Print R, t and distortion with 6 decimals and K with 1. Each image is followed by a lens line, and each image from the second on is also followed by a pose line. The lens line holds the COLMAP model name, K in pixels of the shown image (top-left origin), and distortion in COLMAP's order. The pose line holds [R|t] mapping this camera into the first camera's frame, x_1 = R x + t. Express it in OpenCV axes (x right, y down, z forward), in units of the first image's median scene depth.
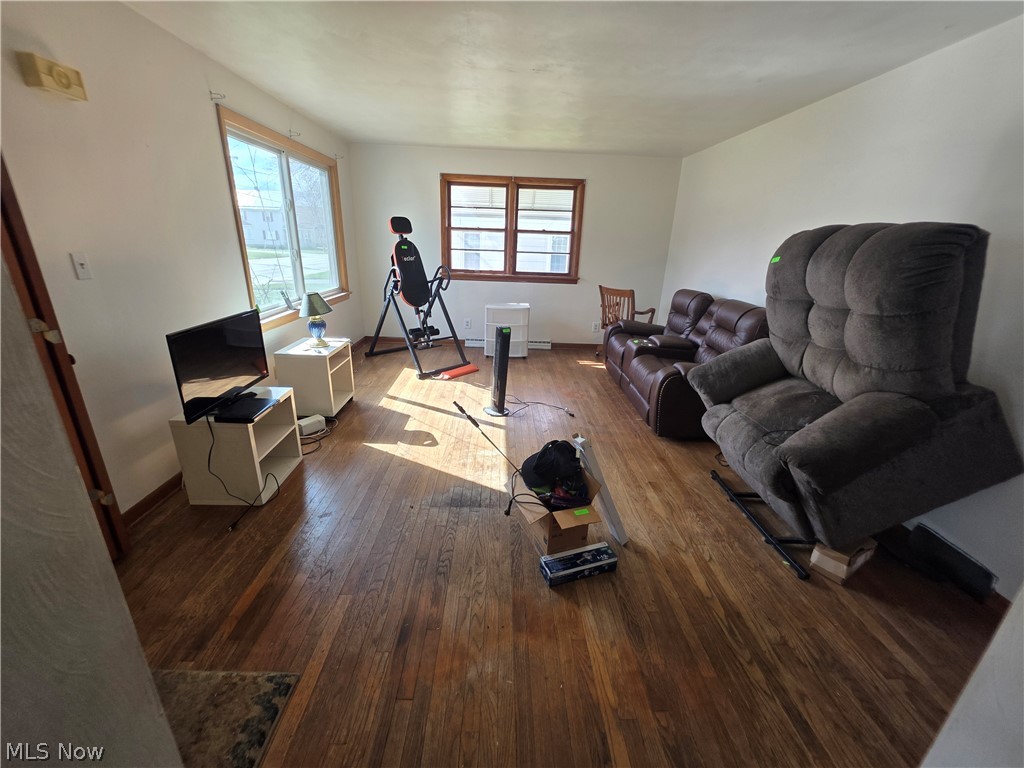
lens RADIAL K [[410.1, 0, 509.2], [0, 410.1, 380.1], [0, 0, 1]] dist [-0.003226, 0.001119]
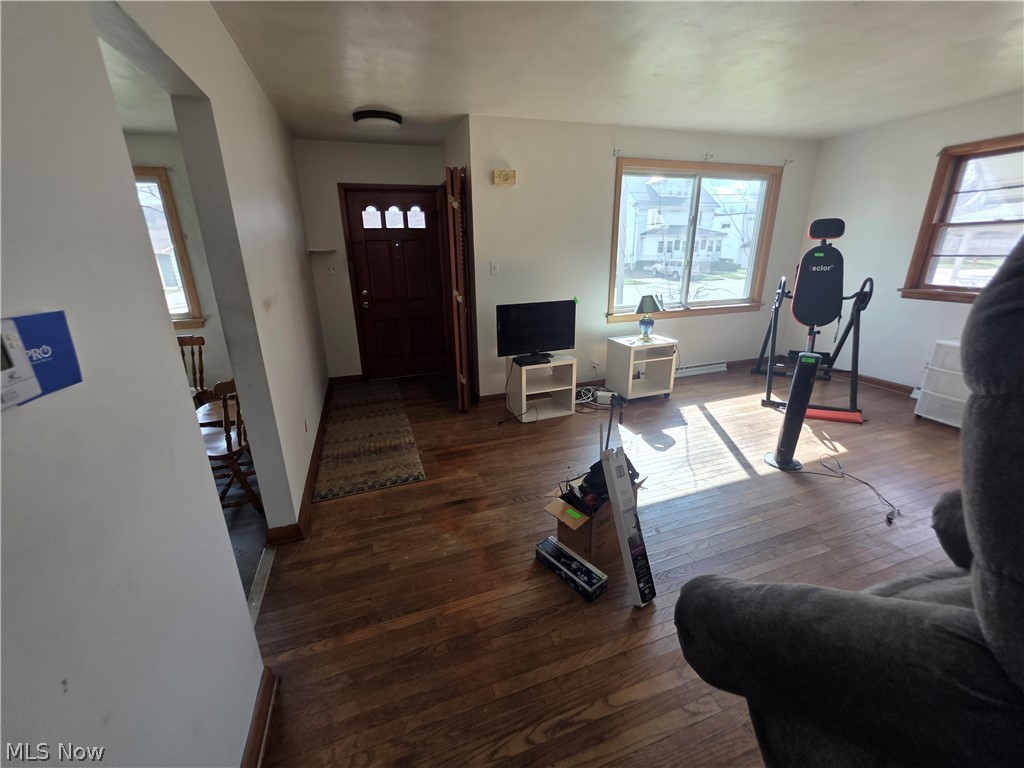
lens RADIAL K [[410.1, 0, 503.3], [0, 410.1, 381.0], [0, 0, 1]] dist [-0.003226, 0.001119]
pose [[0.313246, 0.248288, -0.916640, 0.581975], [-0.278218, 0.946861, 0.161398, -0.057169], [0.908004, 0.204469, 0.365679, 0.256563]]
